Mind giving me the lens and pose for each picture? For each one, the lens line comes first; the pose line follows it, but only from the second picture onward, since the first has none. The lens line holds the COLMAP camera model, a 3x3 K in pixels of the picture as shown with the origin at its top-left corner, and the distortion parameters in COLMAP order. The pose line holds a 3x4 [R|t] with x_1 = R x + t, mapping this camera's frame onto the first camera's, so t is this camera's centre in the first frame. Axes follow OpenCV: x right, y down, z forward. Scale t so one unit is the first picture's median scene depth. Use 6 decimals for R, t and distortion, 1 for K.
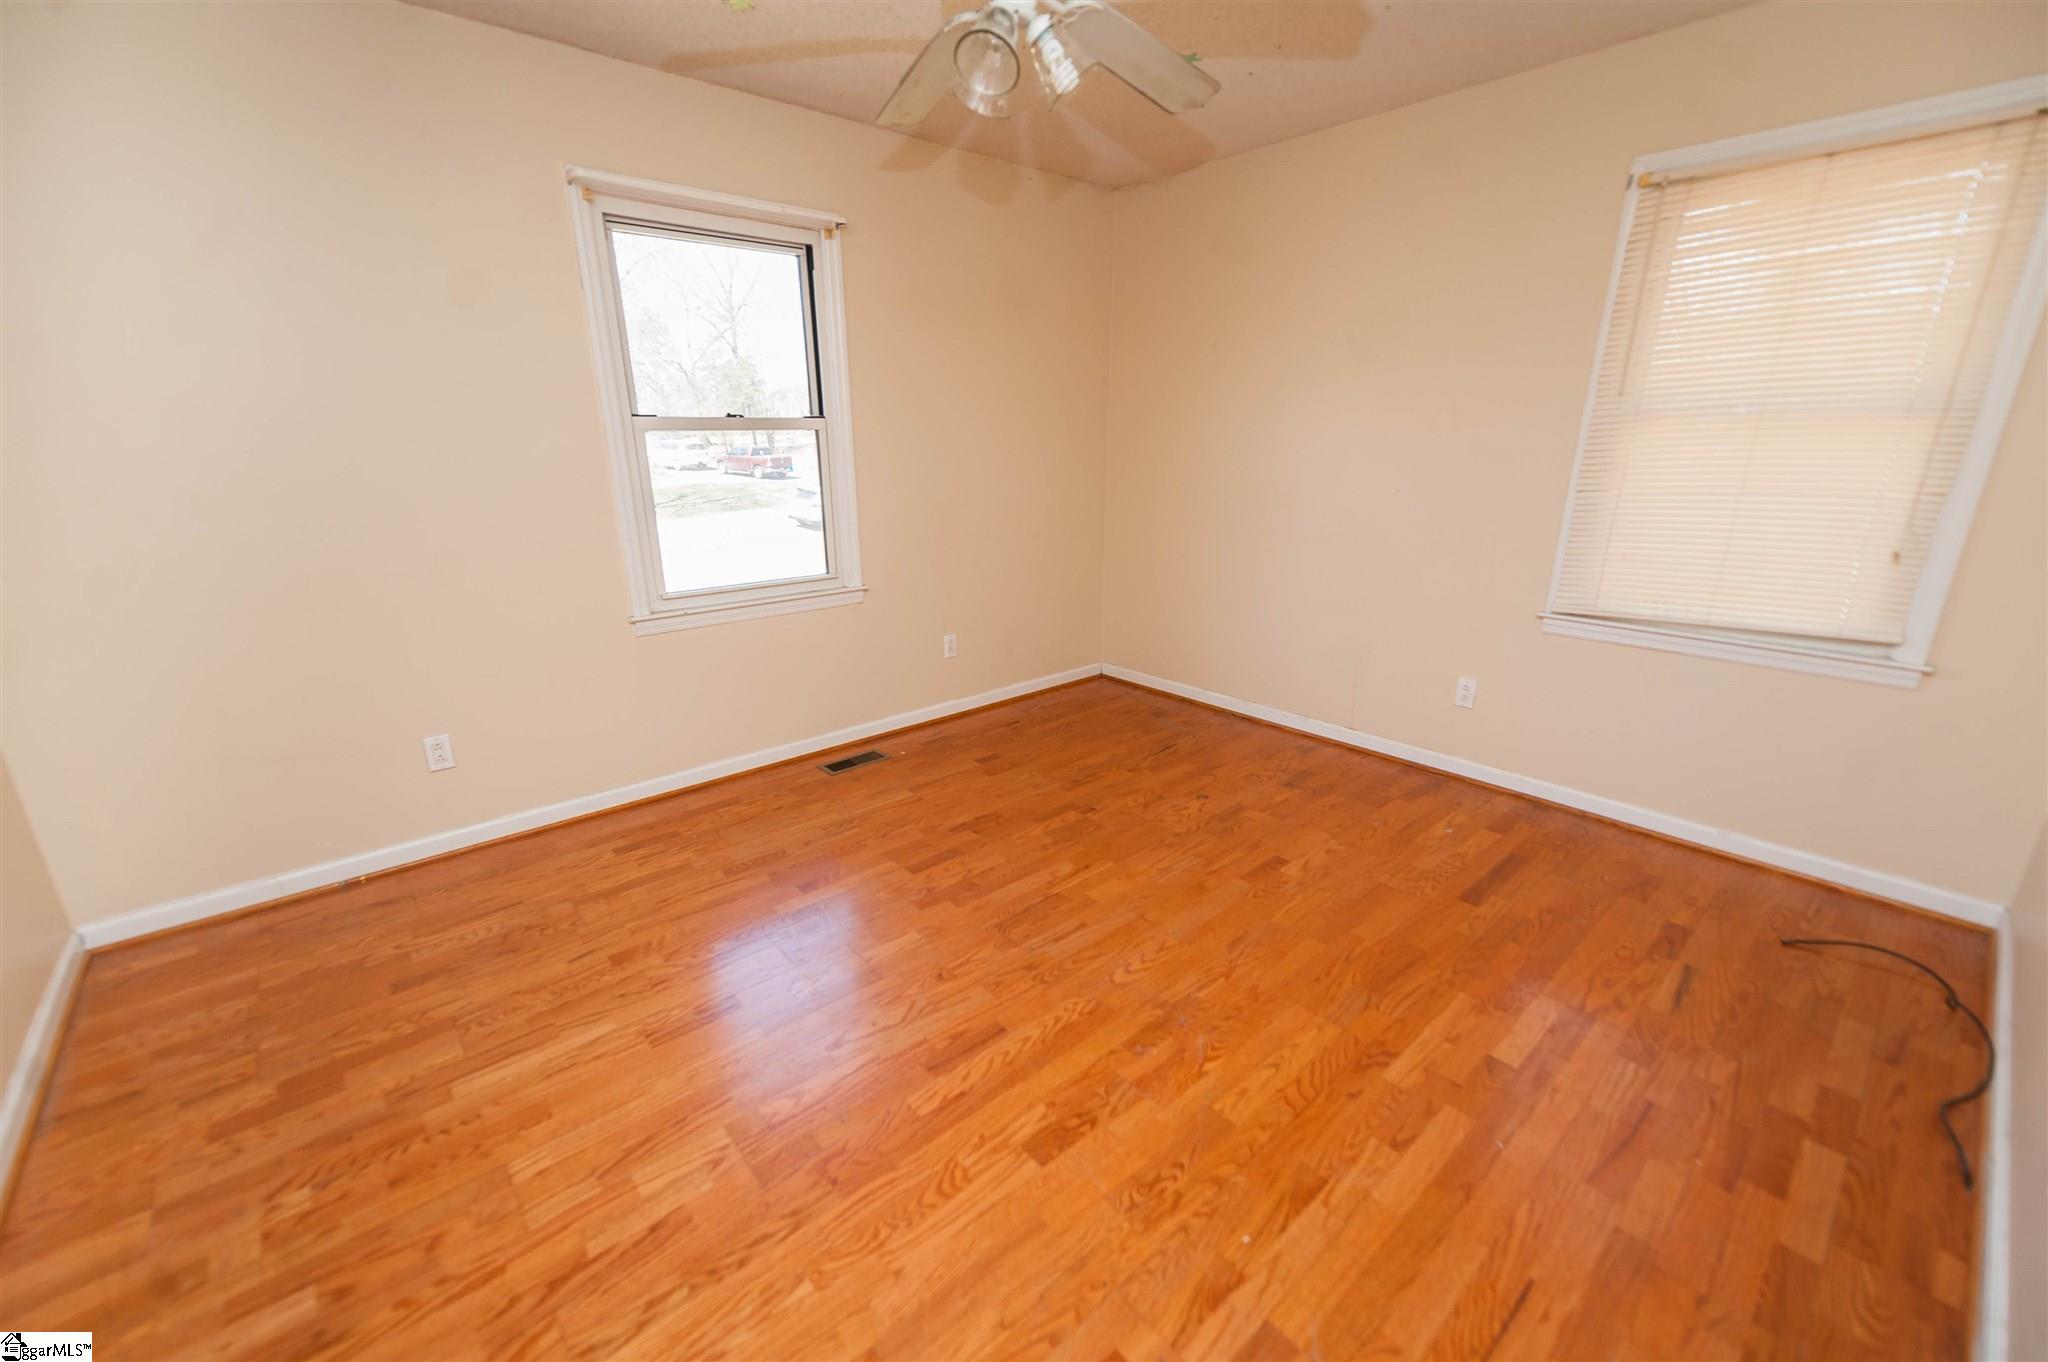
lens RADIAL K [[826.7, 0, 1021.3], [0, 826.7, 684.9], [0, 0, 1]] dist [0.003337, -0.001332]
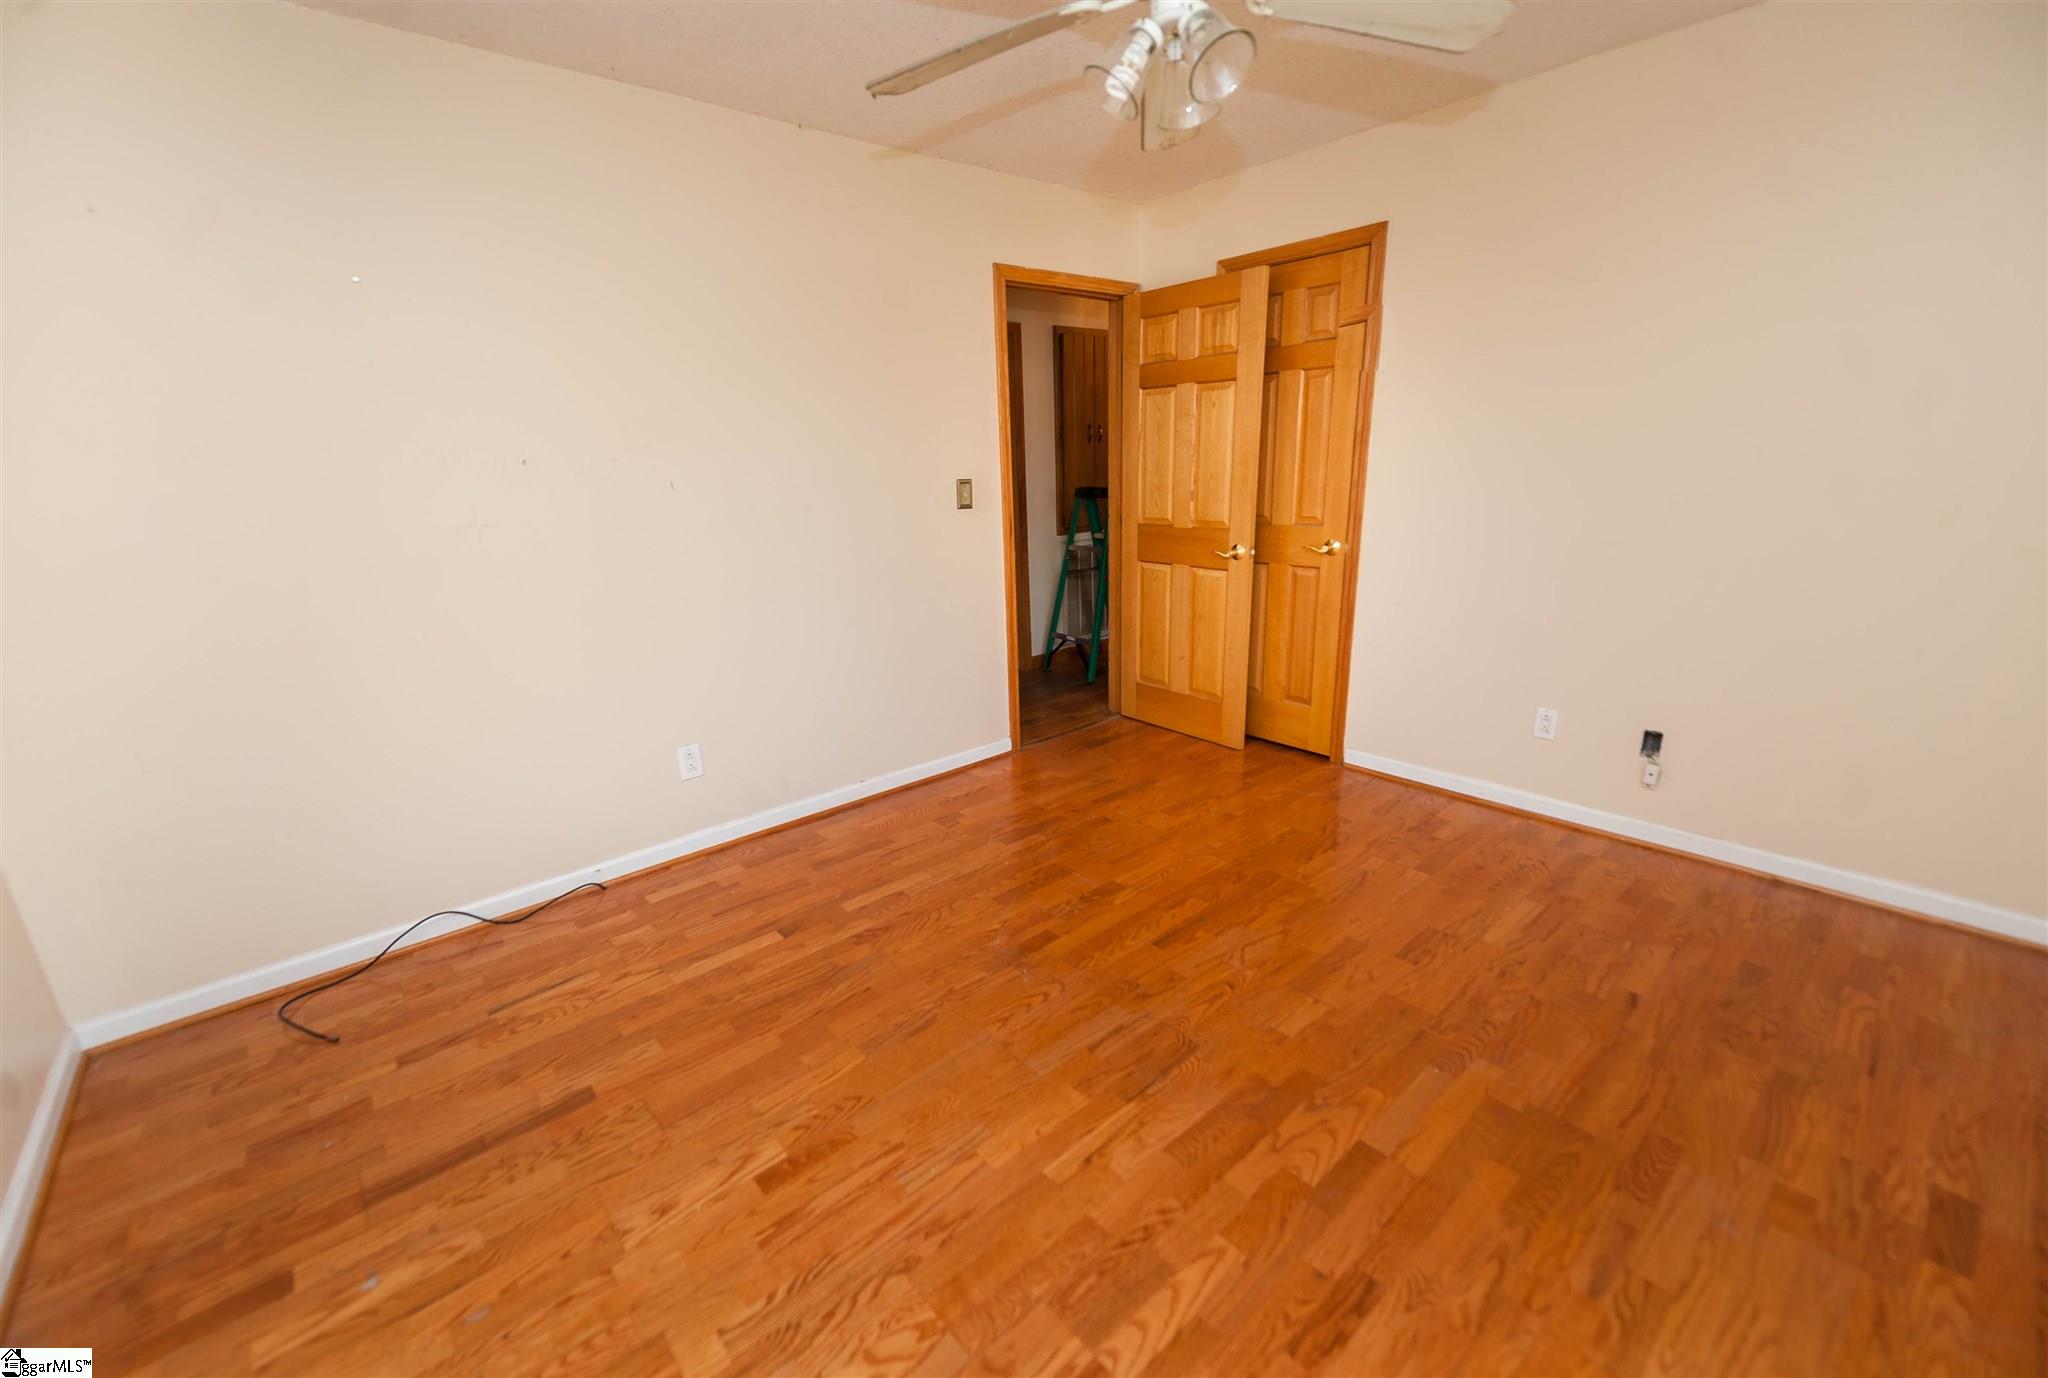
lens RADIAL K [[811.4, 0, 1022.1], [0, 811.4, 689.5], [0, 0, 1]] dist [0.008769, -0.003092]
pose [[-0.999077, 0.042113, 0.008468, 0.139237], [0.039890, 0.836423, 0.546631, -0.524332], [0.015937, 0.546464, -0.837331, 1.687320]]
